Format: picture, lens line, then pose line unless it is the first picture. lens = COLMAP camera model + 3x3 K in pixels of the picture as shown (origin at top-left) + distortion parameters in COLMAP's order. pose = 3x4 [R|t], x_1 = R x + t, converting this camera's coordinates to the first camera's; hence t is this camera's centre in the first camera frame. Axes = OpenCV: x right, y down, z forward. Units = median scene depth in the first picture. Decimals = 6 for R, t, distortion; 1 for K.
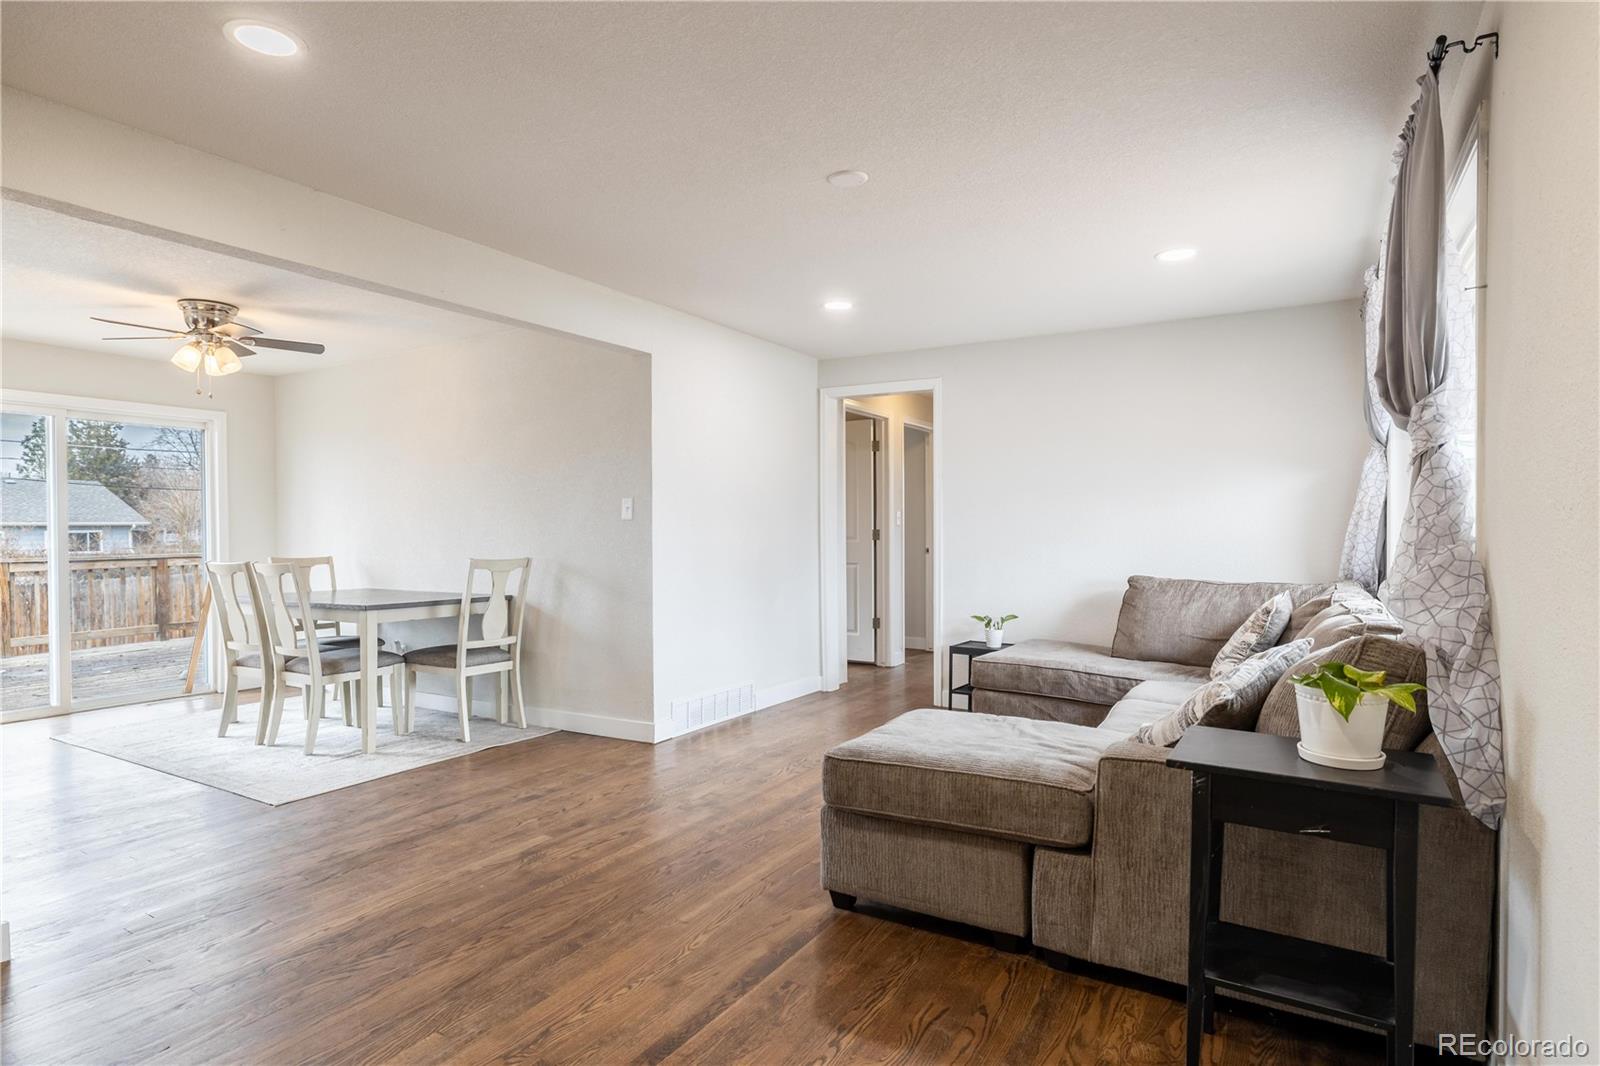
lens RADIAL K [[840.2, 0, 799.4], [0, 840.2, 556.9], [0, 0, 1]] dist [-0.002637, -0.000219]
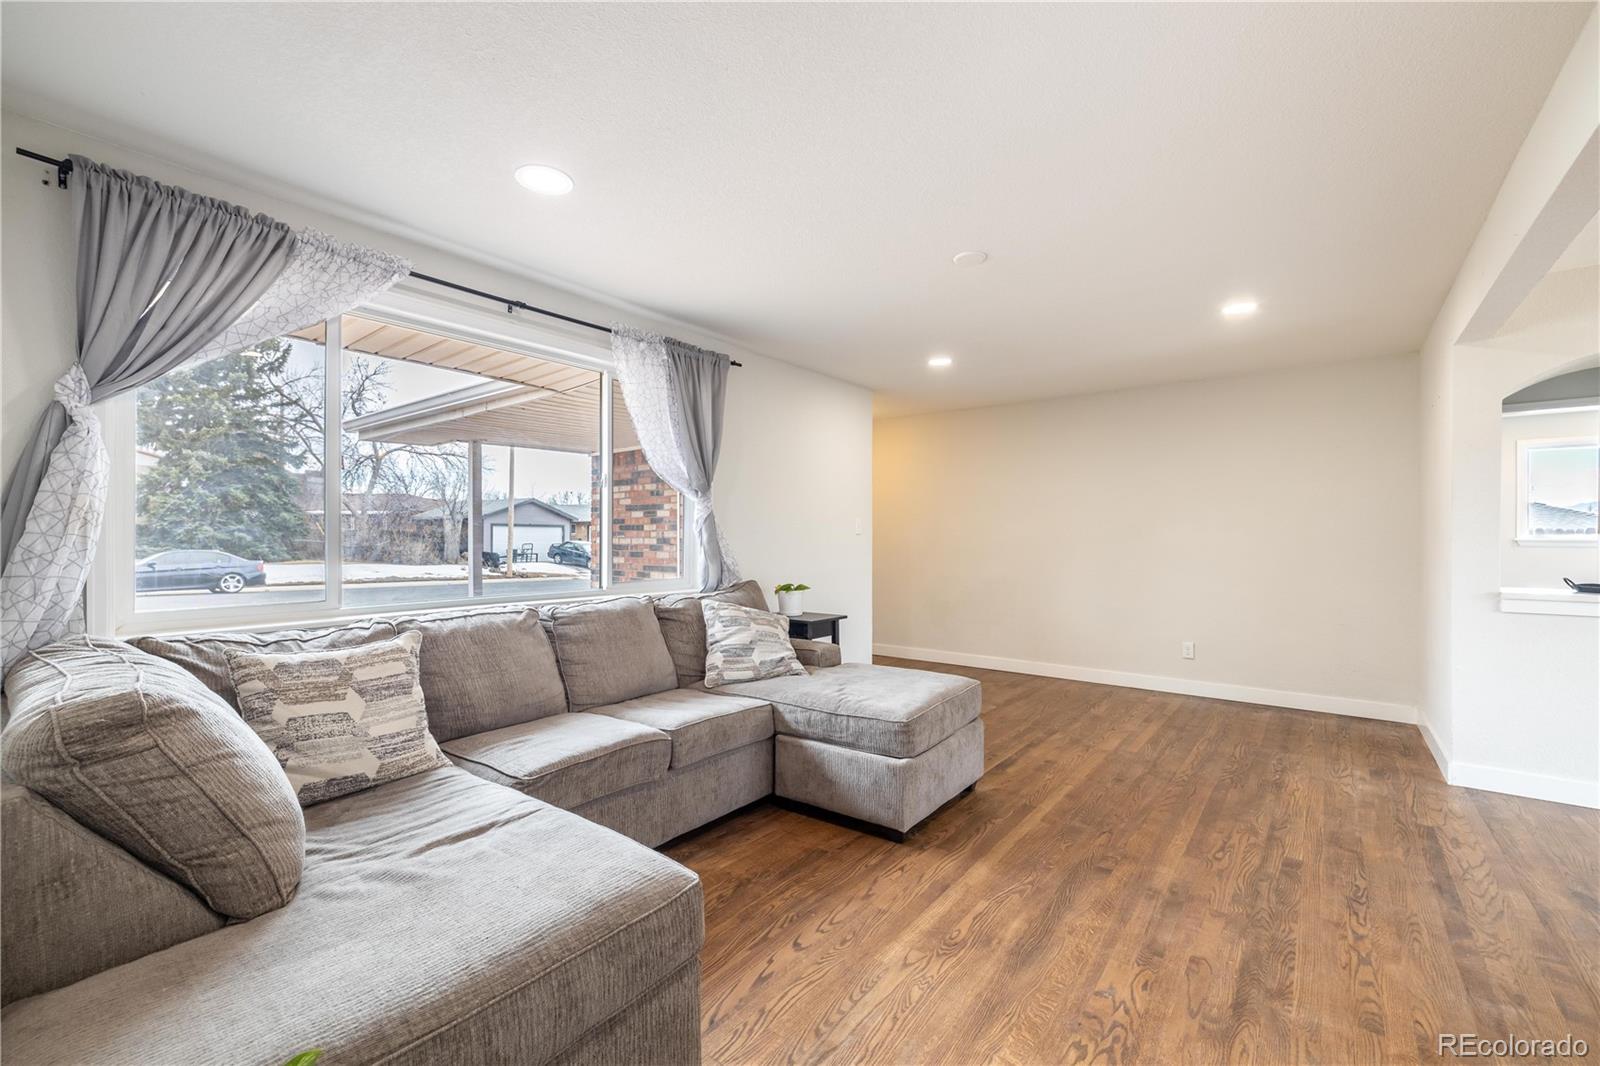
lens RADIAL K [[661.6, 0, 800.0], [0, 661.6, 533.0], [0, 0, 1]] dist [-0.001039, -0.000054]
pose [[-0.992415, -0.000229, 0.122932, 0.140033], [0.002926, 0.999671, 0.025479, -0.051120], [-0.122898, 0.025645, -0.992088, 1.480392]]
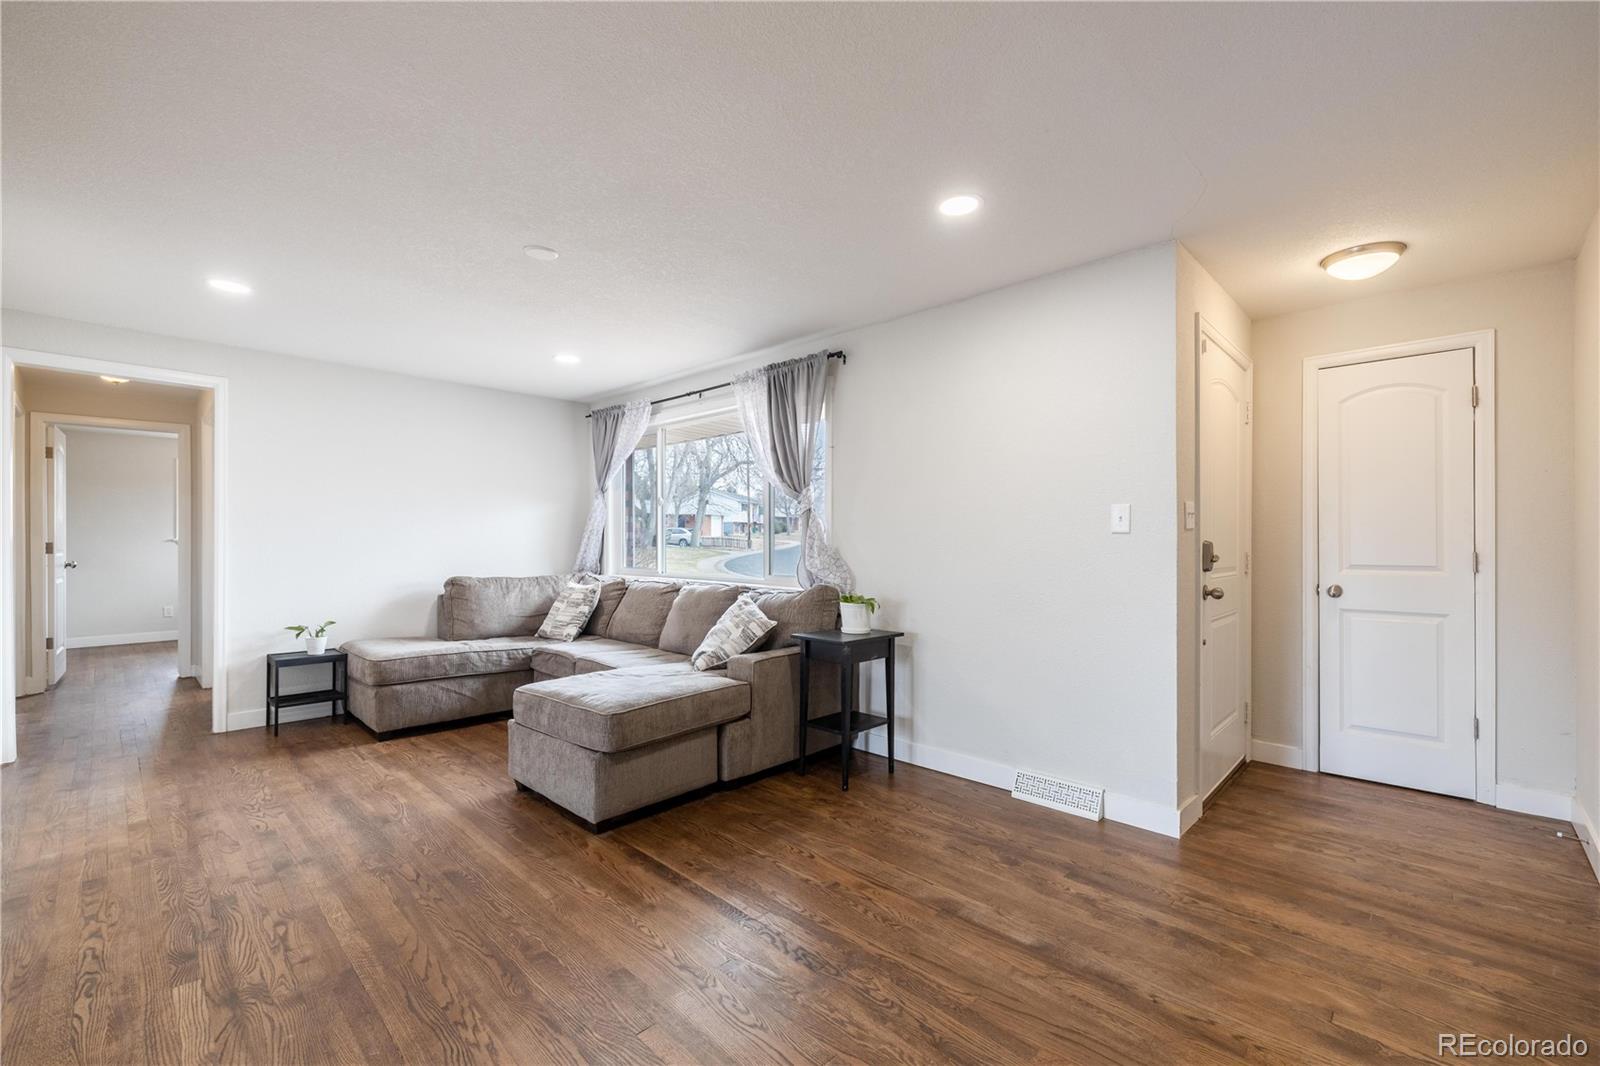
lens RADIAL K [[670.0, 0, 804.0], [0, 670.0, 537.6], [0, 0, 1]] dist [0.000985, -0.000074]
pose [[0.218513, 0.005763, 0.975817, -0.594326], [0.030656, 0.999448, -0.012768, -0.009655], [-0.975352, 0.032704, 0.218216, 0.302795]]
